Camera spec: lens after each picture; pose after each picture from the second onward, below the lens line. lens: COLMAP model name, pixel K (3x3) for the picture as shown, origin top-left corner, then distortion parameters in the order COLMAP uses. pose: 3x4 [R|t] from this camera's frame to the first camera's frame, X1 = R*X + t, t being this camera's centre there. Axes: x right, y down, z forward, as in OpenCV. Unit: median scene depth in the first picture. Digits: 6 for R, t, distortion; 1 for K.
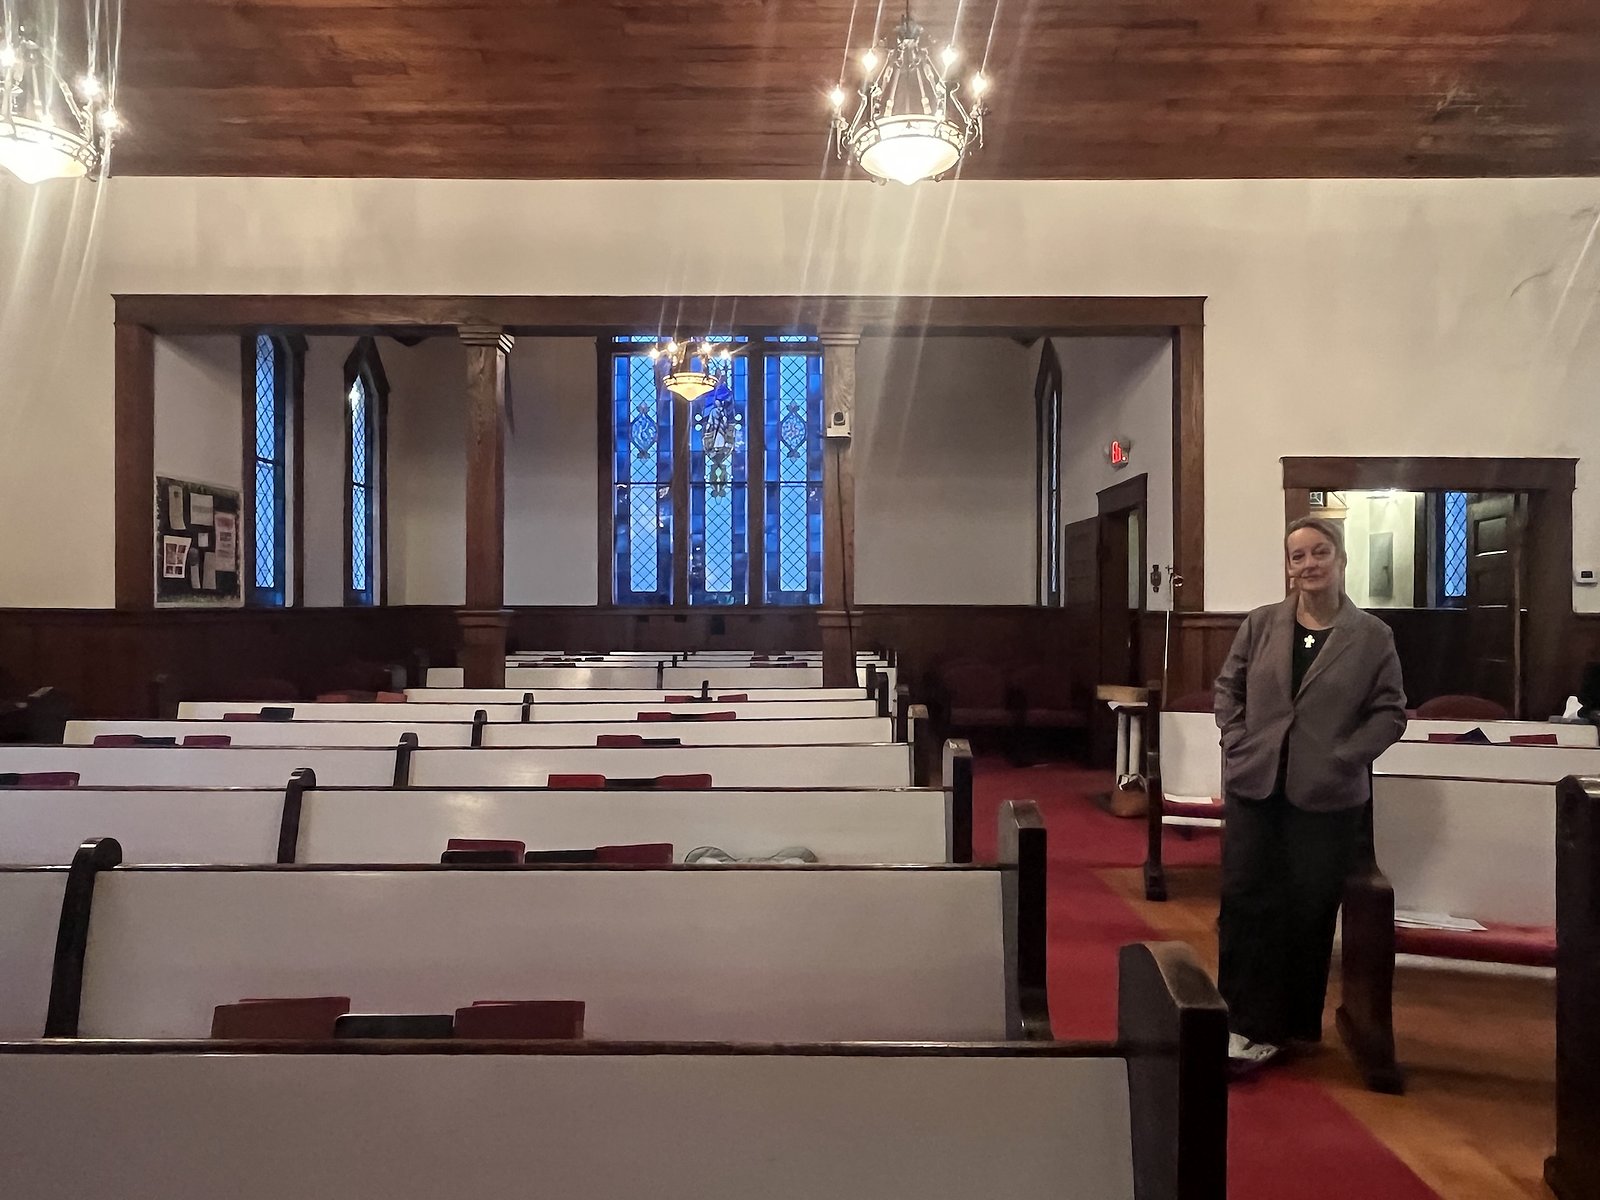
lens RADIAL K [[1034.8, 0, 806.9], [0, 1034.8, 596.7], [0, 0, 1]] dist [0.001617, -0.000254]
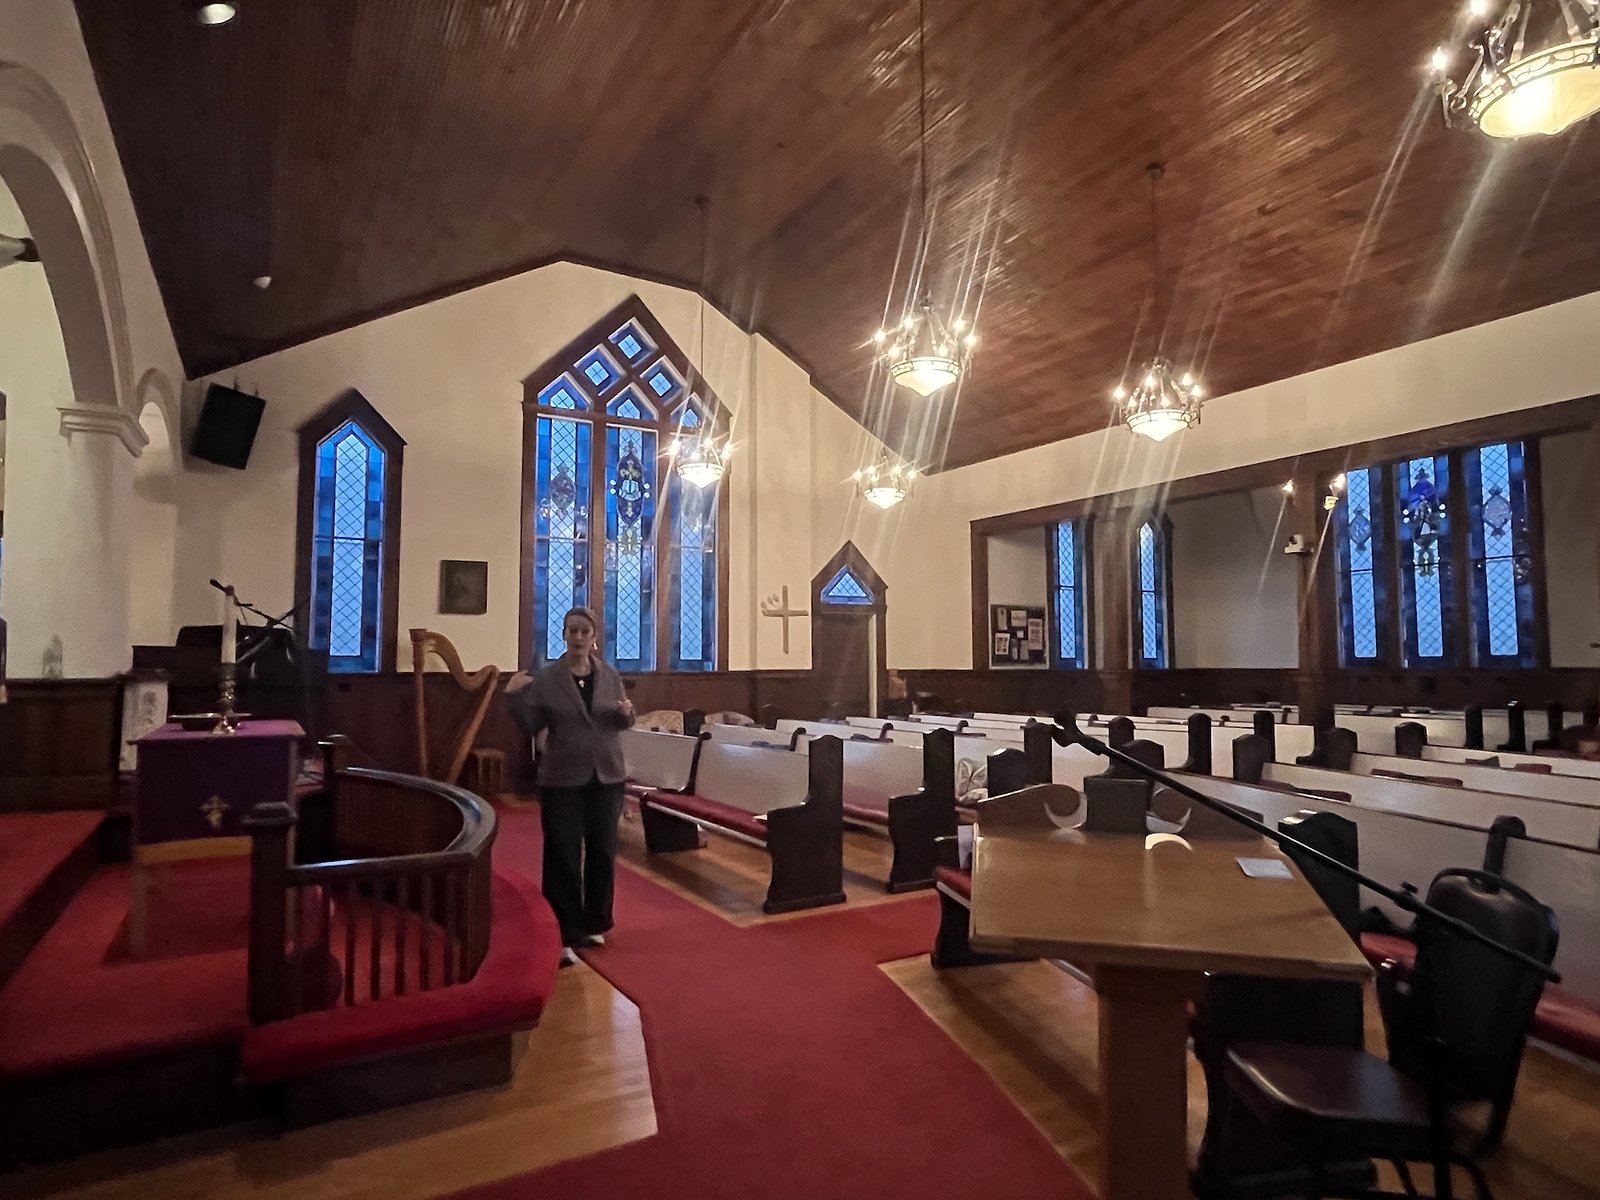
lens RADIAL K [[929.1, 0, 804.2], [0, 929.1, 601.3], [0, 0, 1]] dist [-0.001174, -0.000646]
pose [[0.513334, -0.062515, -0.855909, 0.674363], [0.006719, 0.997605, -0.068835, 0.000592], [0.858162, 0.029585, 0.512525, -0.227732]]
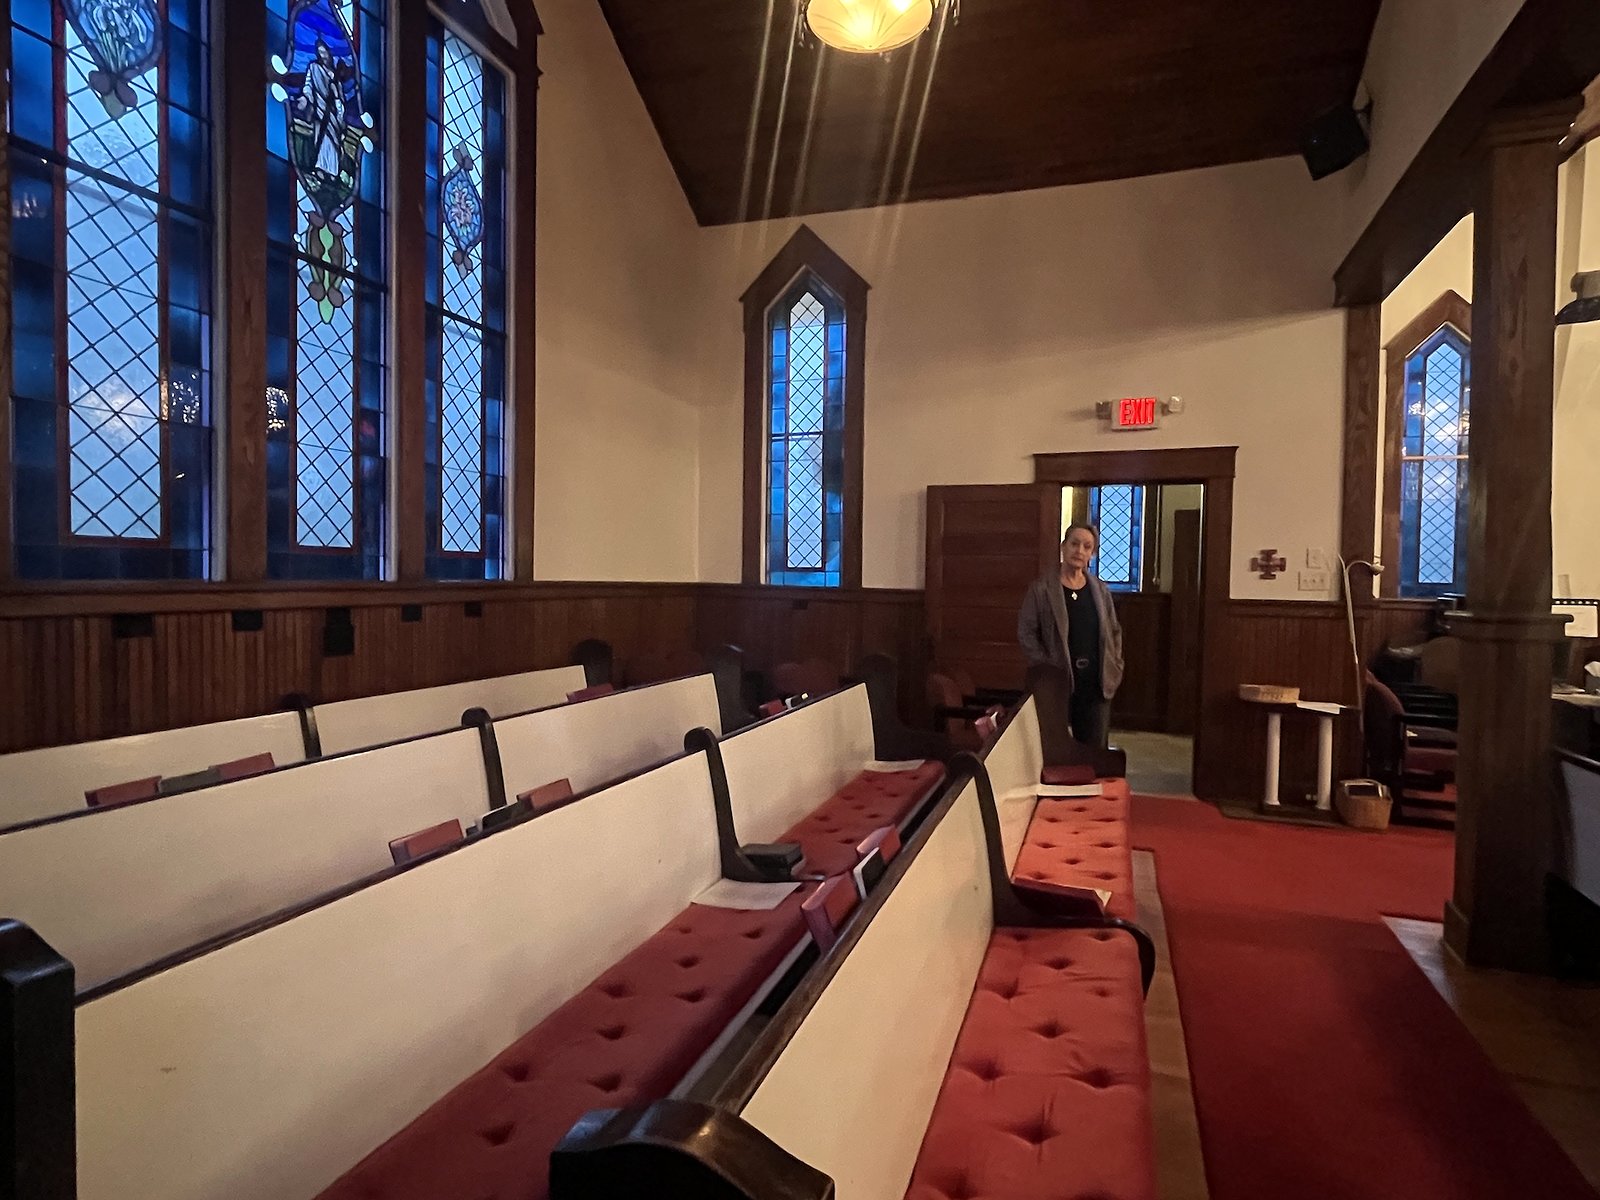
lens RADIAL K [[852.3, 0, 800.1], [0, 852.3, 604.1], [0, 0, 1]] dist [-0.004559, -0.000625]
pose [[0.335466, -0.023496, 0.941759, -0.486555], [-0.024258, 0.999142, 0.033568, 0.002193], [-0.941740, -0.034106, 0.334608, 1.069417]]
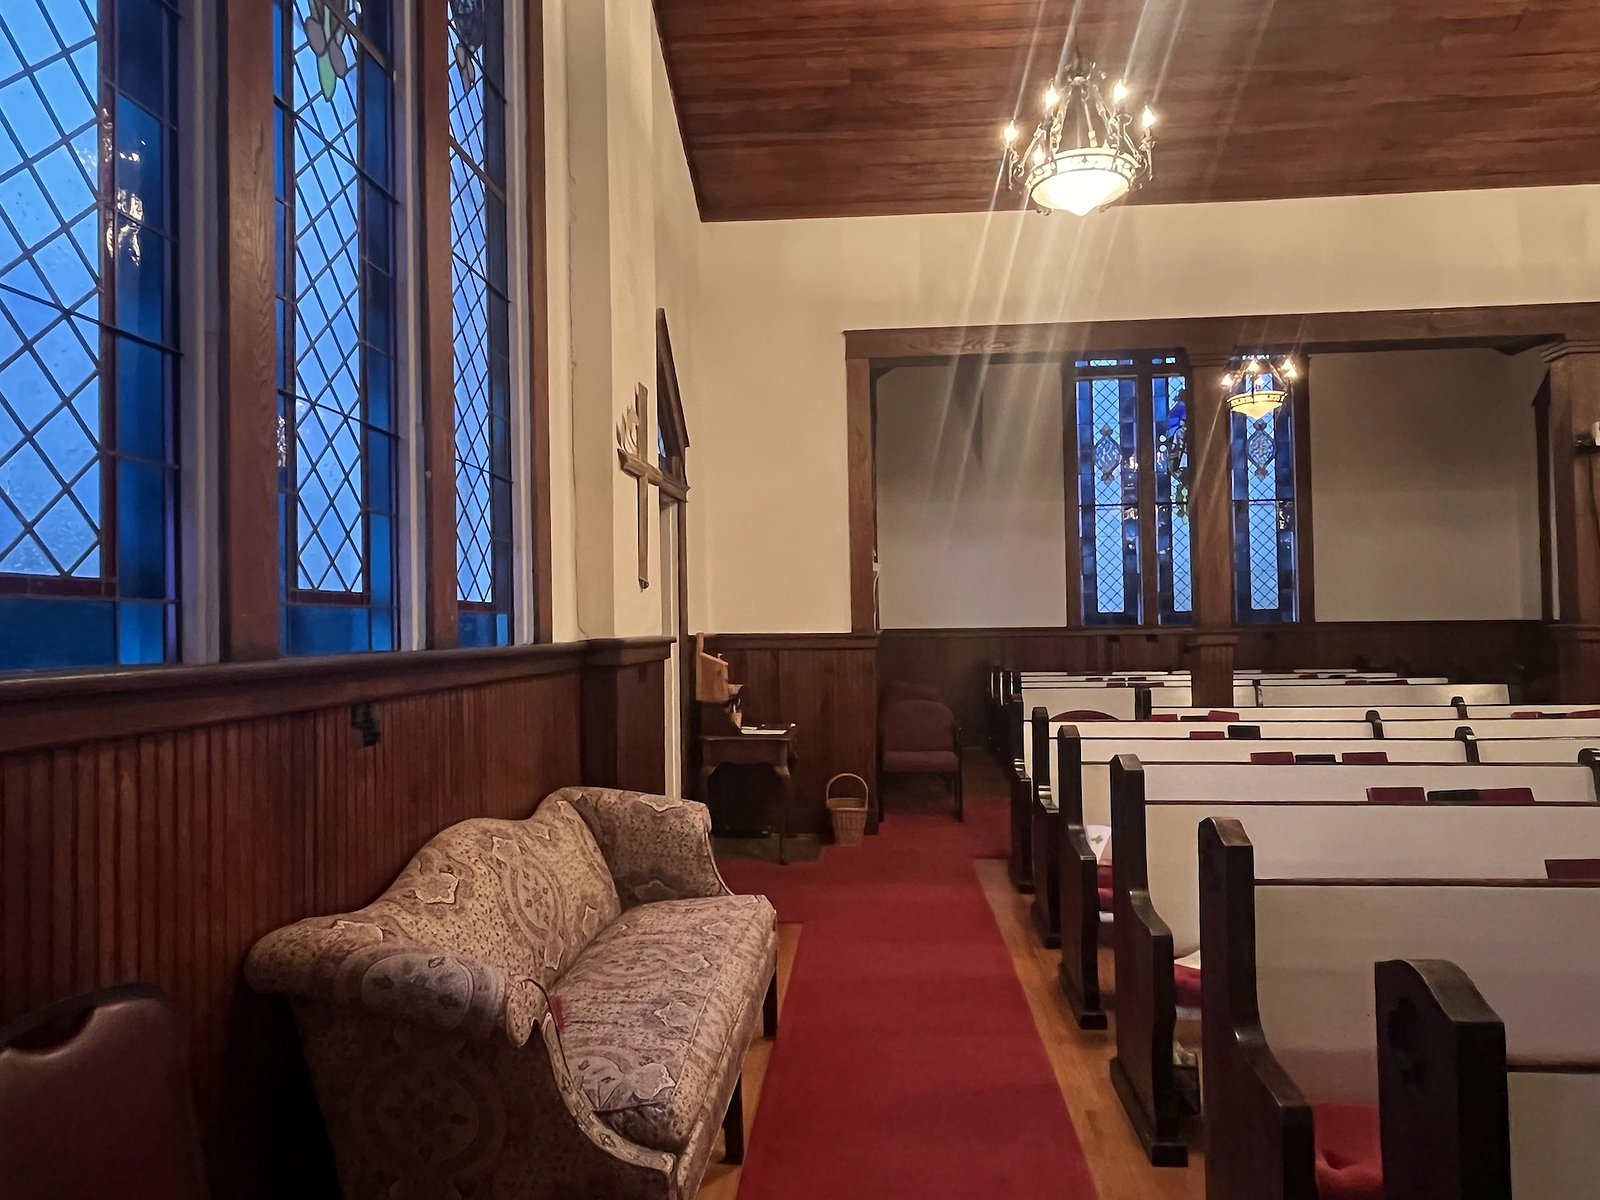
lens RADIAL K [[1010.7, 0, 805.5], [0, 1010.7, 605.5], [0, 0, 1]] dist [-0.002590, -0.000297]
pose [[0.995958, -0.016379, -0.088314, -0.543423], [0.015000, 0.999755, -0.016262, 0.000044], [0.088559, 0.014871, 0.995960, -0.009766]]
